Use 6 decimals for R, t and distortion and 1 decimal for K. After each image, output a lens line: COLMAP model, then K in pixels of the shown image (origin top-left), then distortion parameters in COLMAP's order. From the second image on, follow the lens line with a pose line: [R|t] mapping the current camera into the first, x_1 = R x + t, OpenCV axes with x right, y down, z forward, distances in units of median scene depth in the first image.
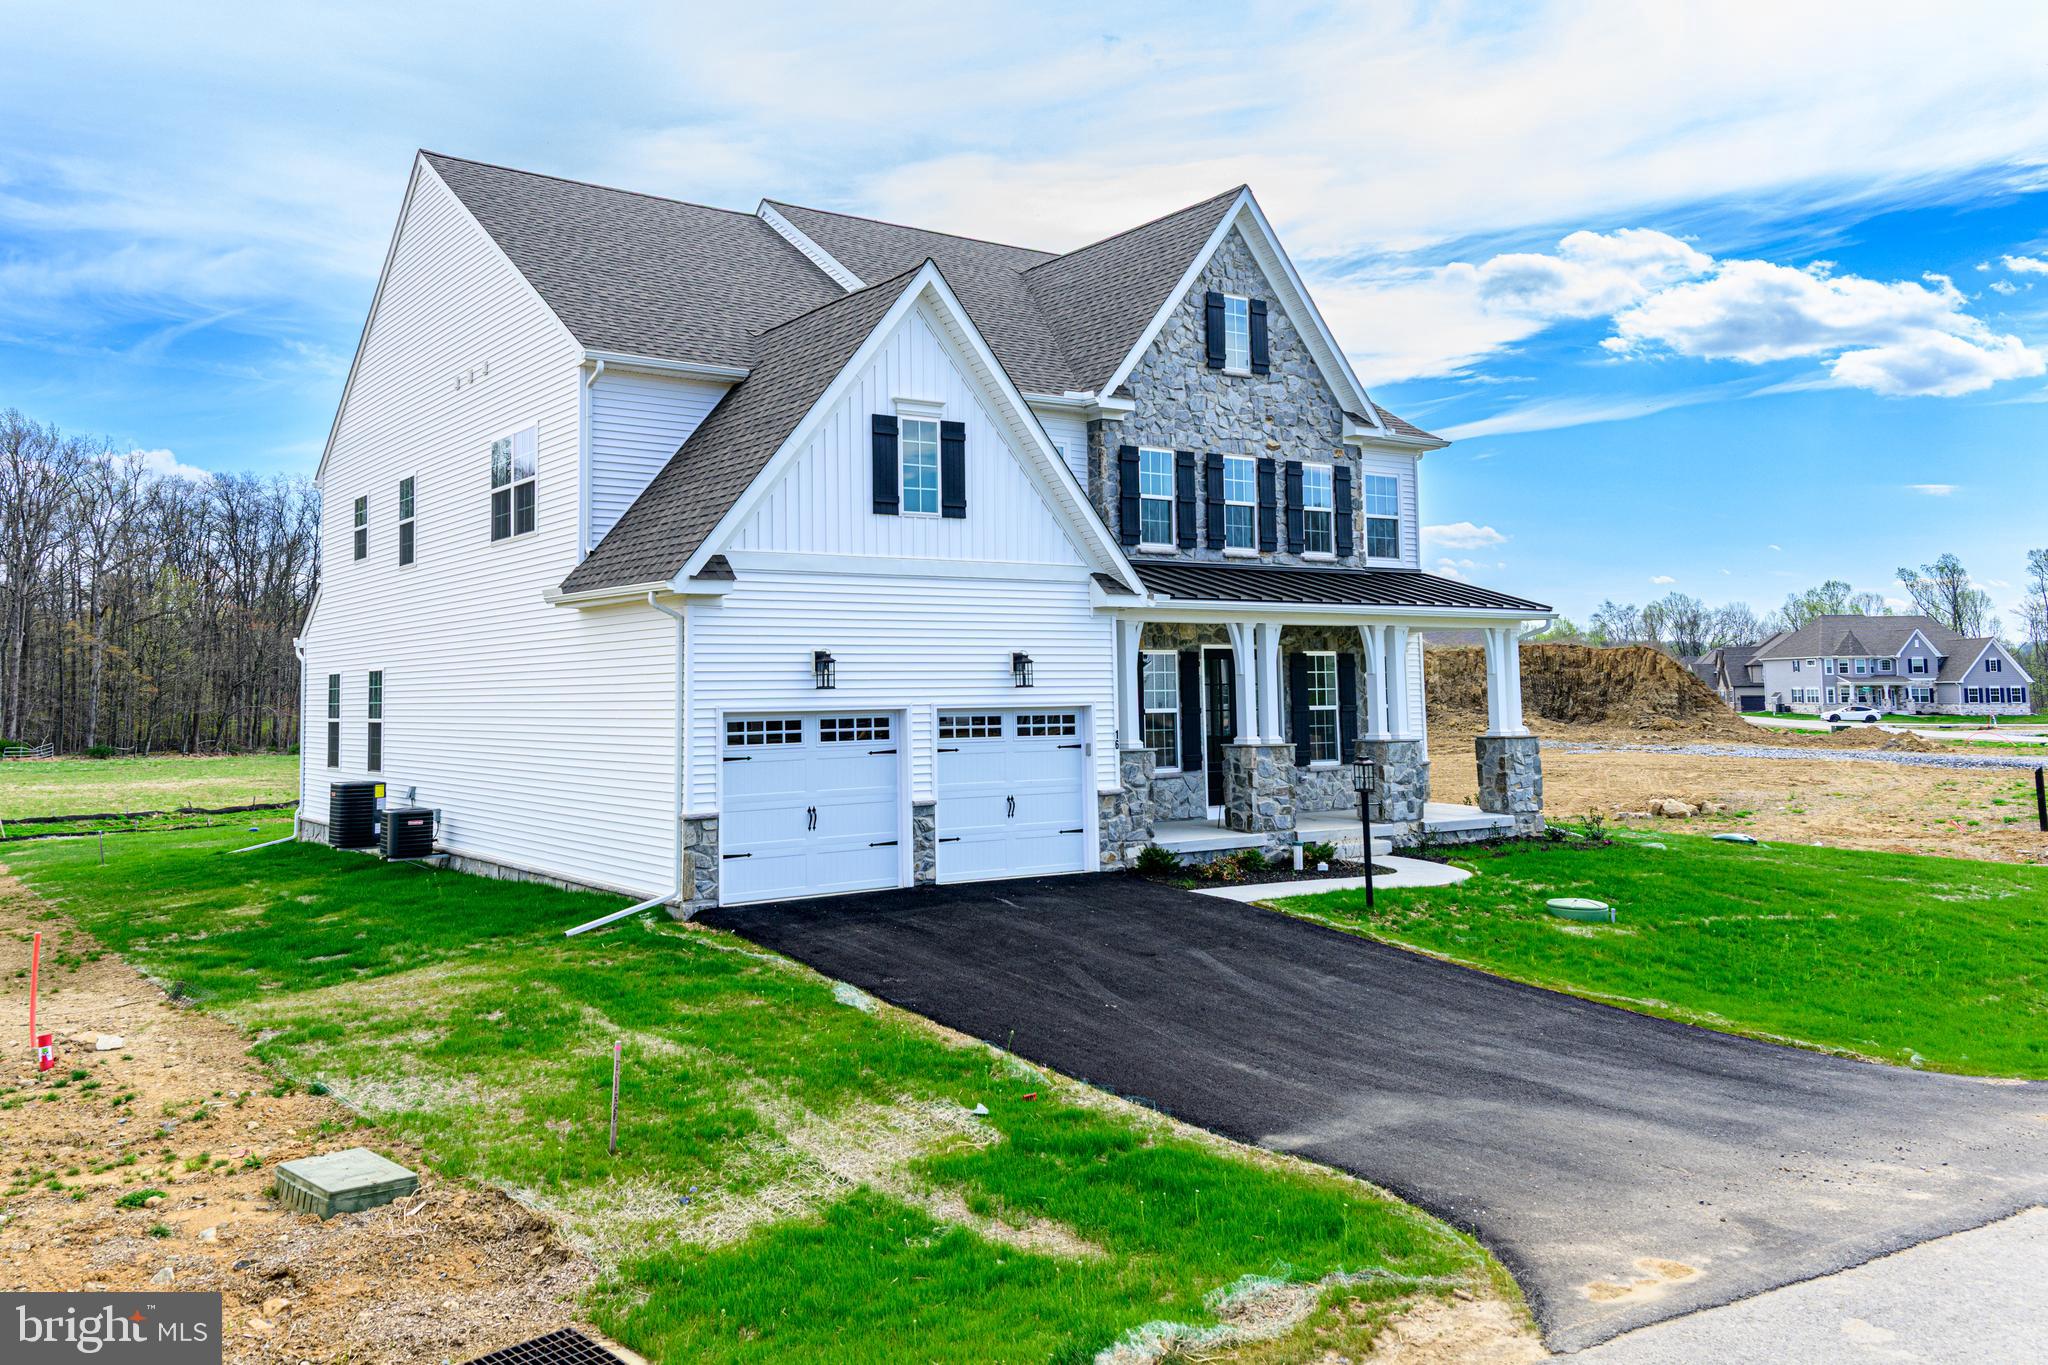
lens RADIAL K [[1641.1, 0, 975.3], [0, 1641.1, 586.1], [0, 0, 1]] dist [0.086860, -0.001796]
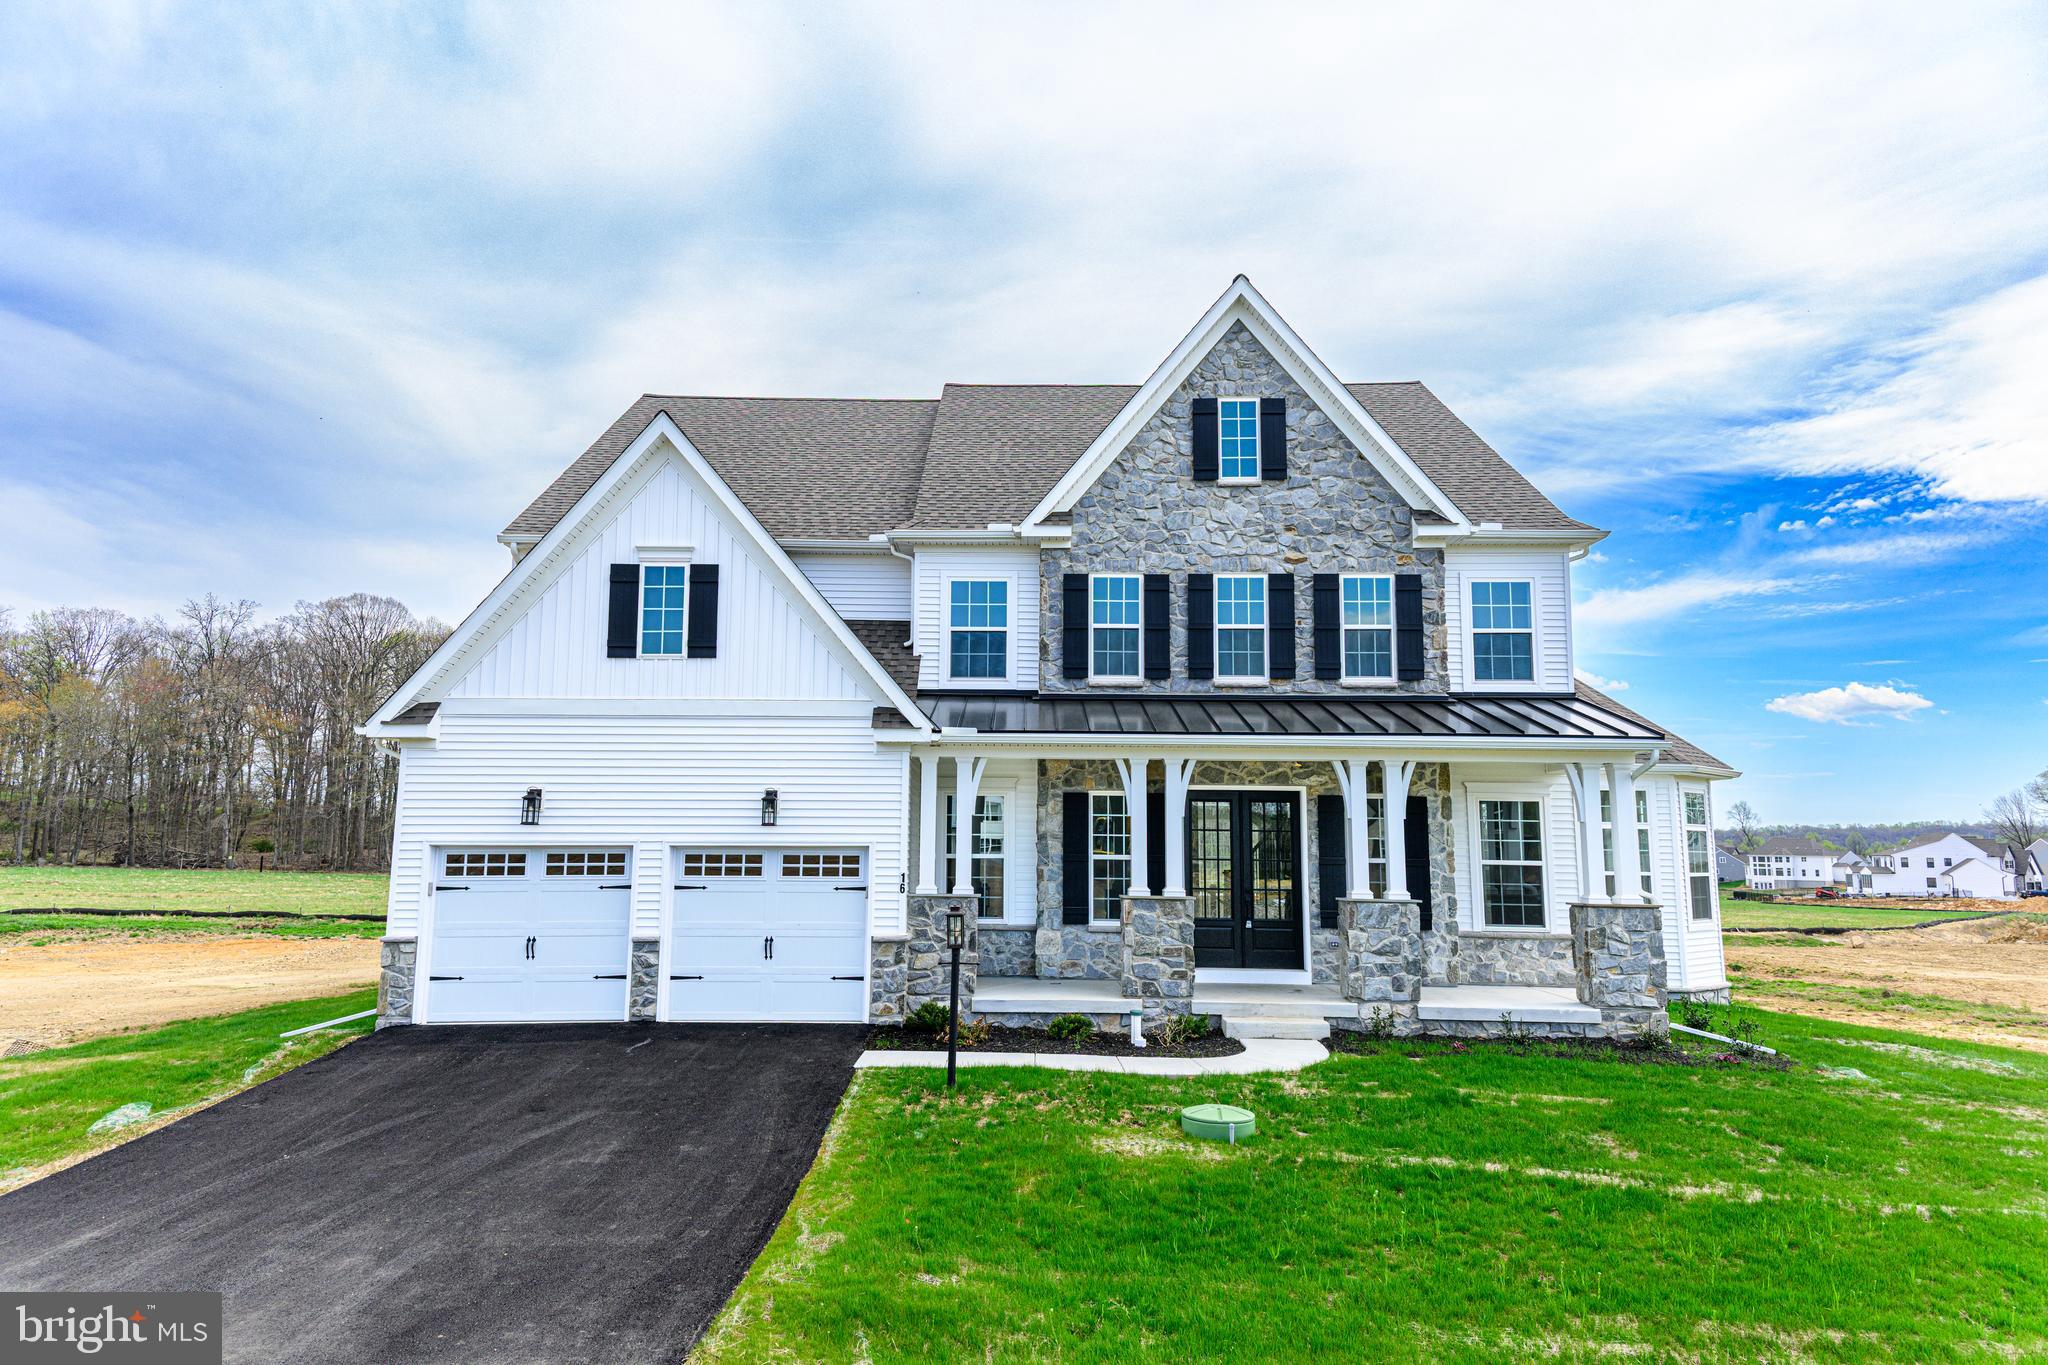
lens RADIAL K [[1352.4, 0, 1024.0], [0, 1352.4, 682.5], [0, 0, 1]] dist [0.101729, -0.000748]
pose [[0.811163, -0.046139, -0.582998, 0.526316], [0.019909, 0.998484, -0.051320, 0.017045], [0.584482, 0.030022, 0.810851, 0.353809]]
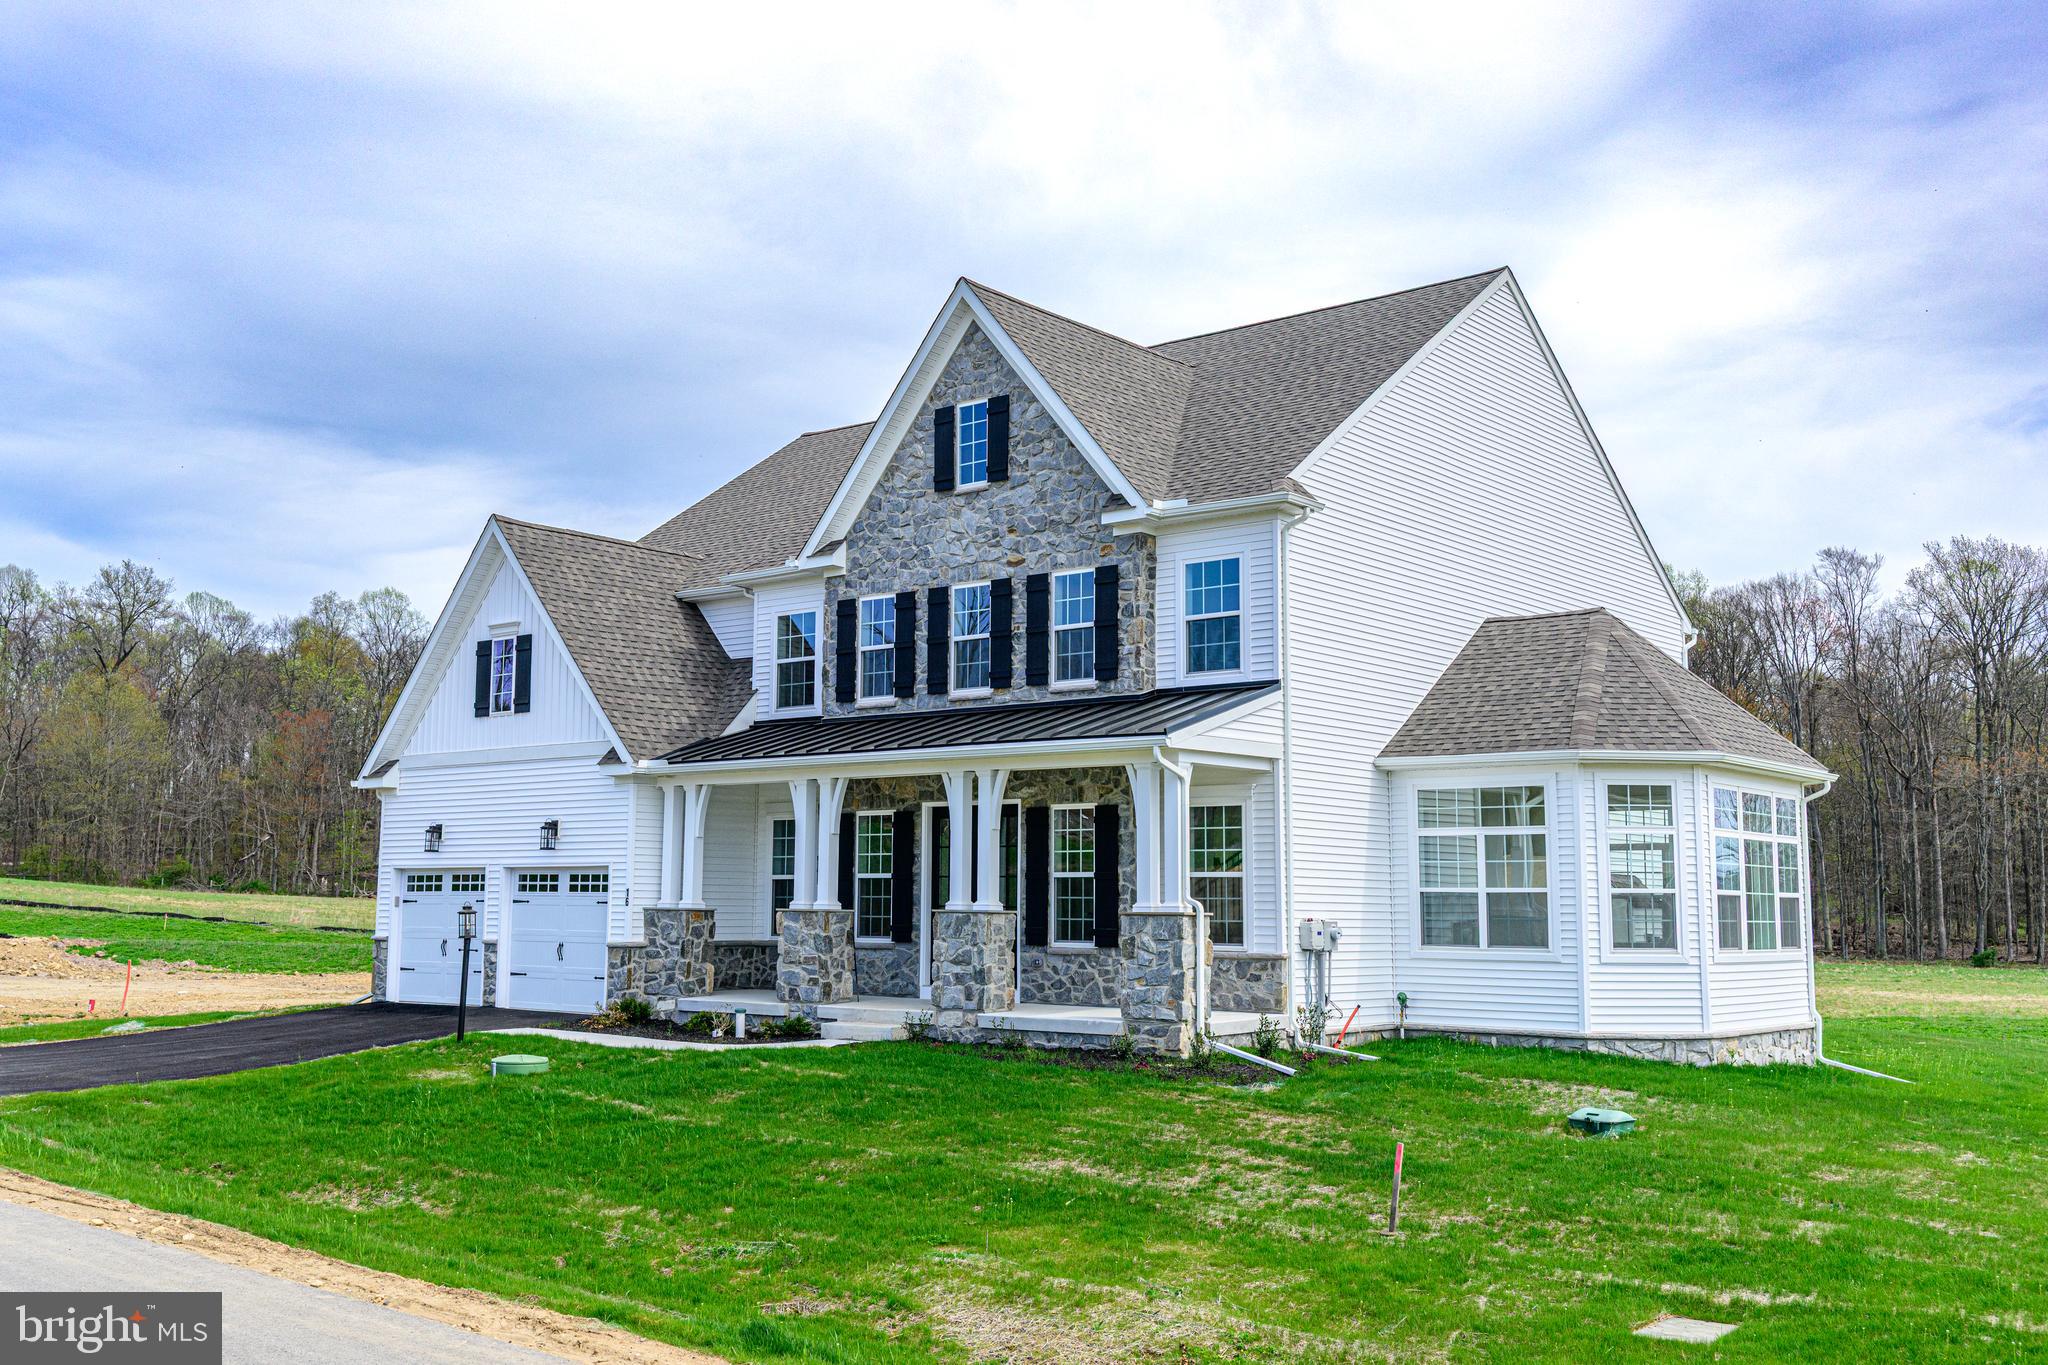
lens RADIAL K [[2019.6, 0, 1024.0], [0, 2019.6, 682.5], [0, 0, 1]] dist [-0.002702, -0.002679]
pose [[0.259868, -0.086475, -0.961764, 1.271325], [0.060492, 0.995484, -0.073162, 0.057134], [0.963747, -0.039166, 0.263926, 0.791130]]
